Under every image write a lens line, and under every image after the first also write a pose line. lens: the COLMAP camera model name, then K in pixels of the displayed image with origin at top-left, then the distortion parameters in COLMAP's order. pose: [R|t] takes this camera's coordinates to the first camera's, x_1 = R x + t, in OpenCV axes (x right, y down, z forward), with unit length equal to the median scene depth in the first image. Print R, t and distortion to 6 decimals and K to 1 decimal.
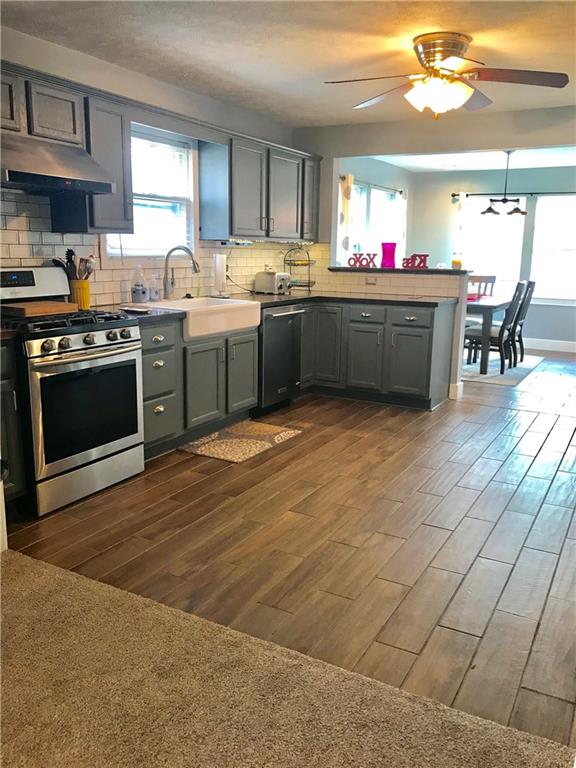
lens RADIAL K [[637.7, 0, 288.0], [0, 637.7, 384.0], [0, 0, 1]] dist [0.034625, -0.006510]
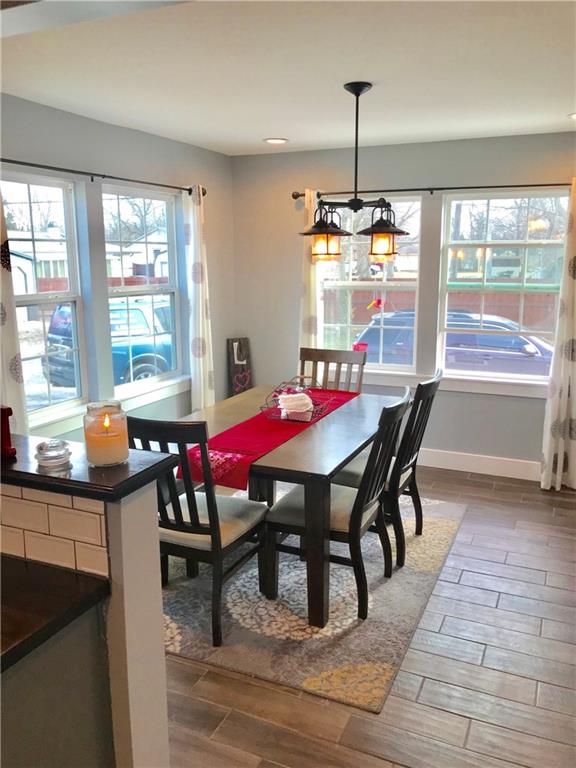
lens RADIAL K [[637.7, 0, 288.0], [0, 637.7, 384.0], [0, 0, 1]] dist [0.034625, -0.006510]
pose [[0.995557, -0.040231, 0.085130, 0.371615], [0.040893, 0.999145, -0.006046, -0.242653], [-0.084814, 0.009501, 0.996351, 0.849166]]
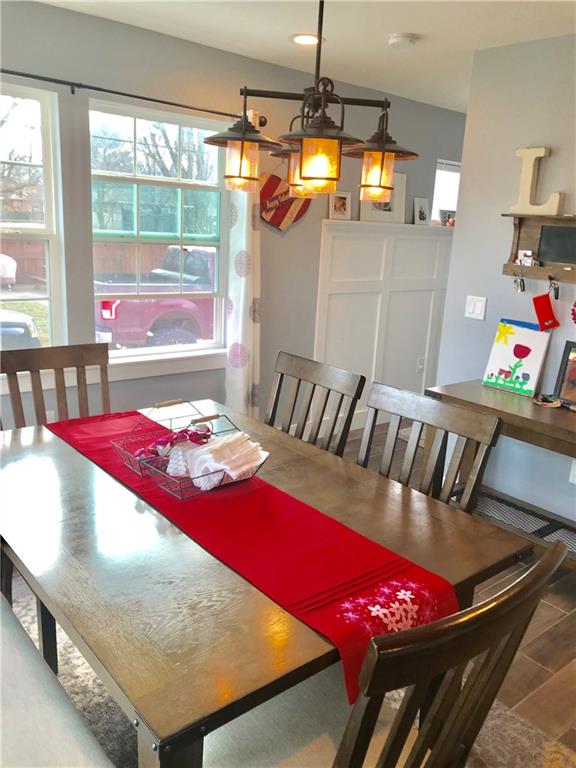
lens RADIAL K [[626.1, 0, 288.0], [0, 626.1, 384.0], [0, 0, 1]] dist [0.038173, -0.143819]
pose [[0.351041, -0.235811, 0.906180, 0.120166], [0.146531, 0.969681, 0.195572, -0.336723], [-0.924824, 0.064129, 0.374952, 1.377974]]
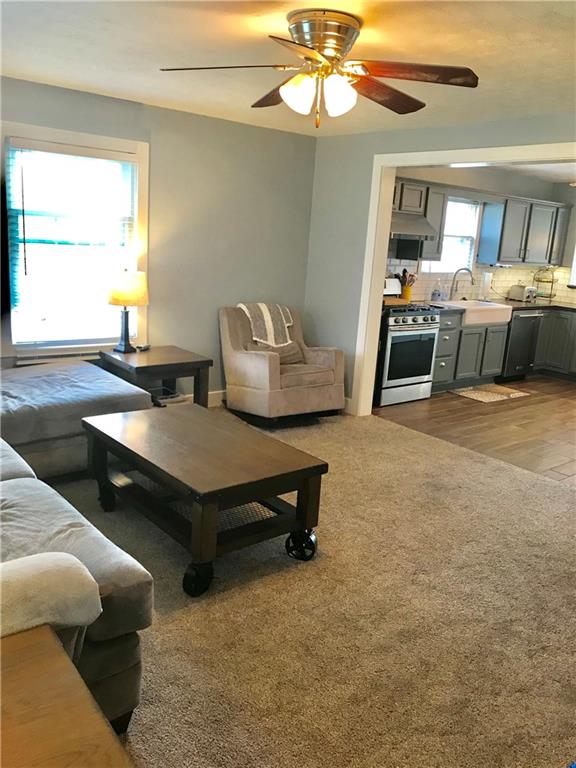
lens RADIAL K [[626.1, 0, 288.0], [0, 626.1, 384.0], [0, 0, 1]] dist [0.038173, -0.143819]
pose [[0.926744, 0.129414, -0.352700, 0.012247], [-0.124866, 0.991530, 0.035721, 0.066279], [0.354336, 0.010936, 0.935054, -0.572978]]
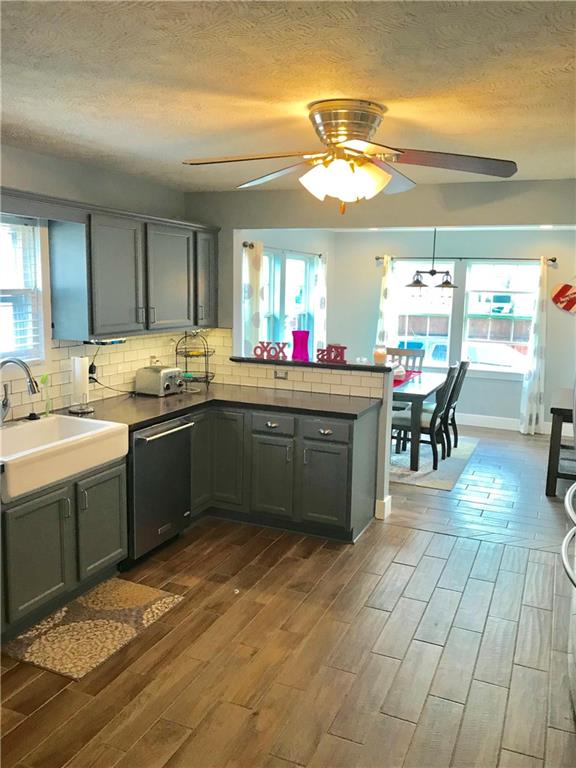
lens RADIAL K [[637.7, 0, 288.0], [0, 637.7, 384.0], [0, 0, 1]] dist [0.034625, -0.006510]
pose [[0.994715, -0.010751, 0.102107, 0.066635], [0.016090, 0.998538, -0.051609, -0.130263], [-0.101403, 0.052979, 0.993434, 0.210891]]
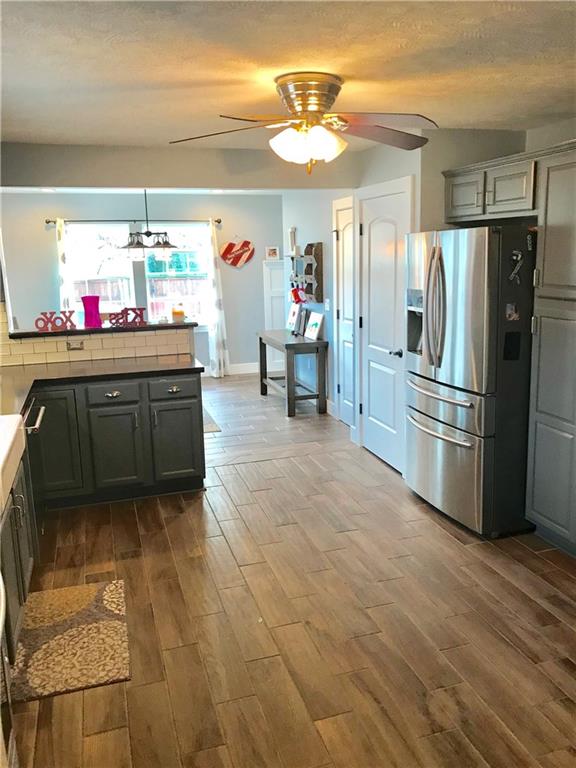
lens RADIAL K [[634.3, 0, 304.4], [0, 634.3, 380.9], [0, 0, 1]] dist [0.007453, 0.000398]
pose [[0.678240, -0.179342, 0.712619, -0.293133], [0.185930, 0.980088, 0.069694, -0.148539], [-0.710929, 0.085228, 0.698080, 0.325259]]
